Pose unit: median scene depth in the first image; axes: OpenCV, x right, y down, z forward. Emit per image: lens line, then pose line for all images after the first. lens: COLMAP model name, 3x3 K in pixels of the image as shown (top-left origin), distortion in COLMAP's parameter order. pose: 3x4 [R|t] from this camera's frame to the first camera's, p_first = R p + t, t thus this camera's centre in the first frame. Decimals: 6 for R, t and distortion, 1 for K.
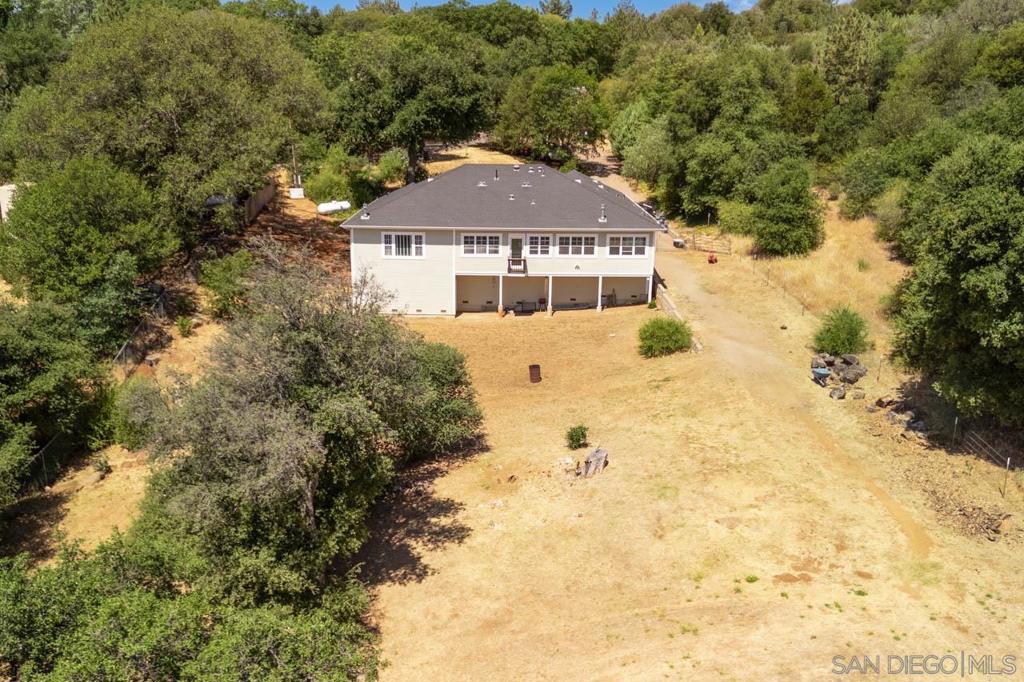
lens RADIAL K [[869.4, 0, 485.2], [0, 869.4, 339.3], [0, 0, 1]] dist [0.068031, -0.087379]
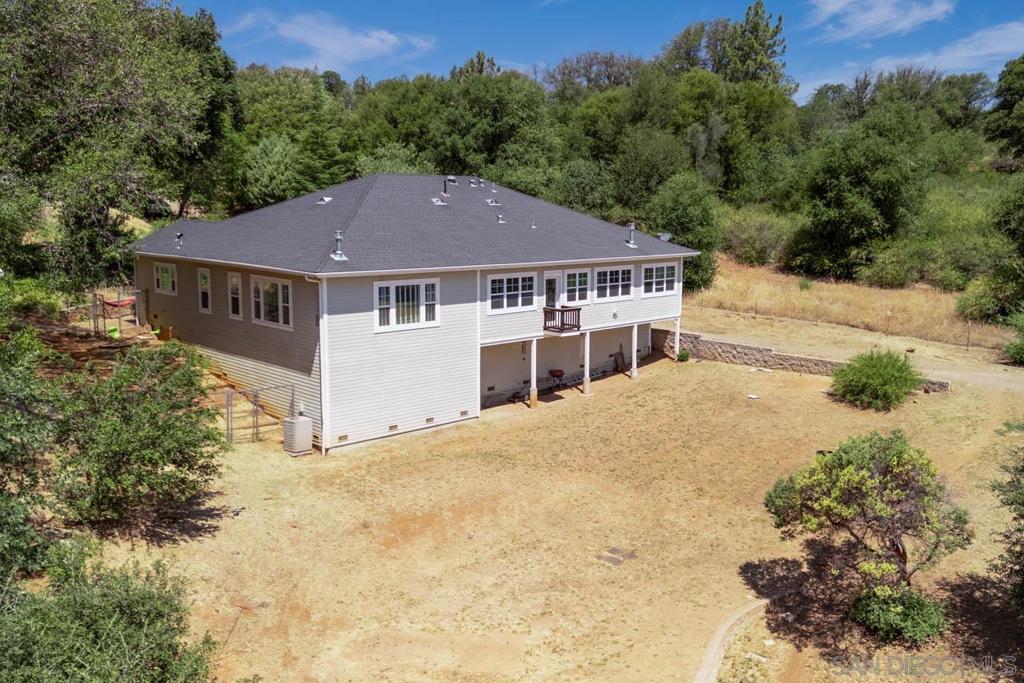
lens RADIAL K [[891.1, 0, 524.5], [0, 891.1, 311.1], [0, 0, 1]] dist [0.062607, -0.095008]
pose [[0.694537, -0.086274, 0.714266, -0.427918], [0.181969, 0.981570, -0.058382, -0.056273], [-0.696065, 0.170522, 0.697435, 0.544595]]
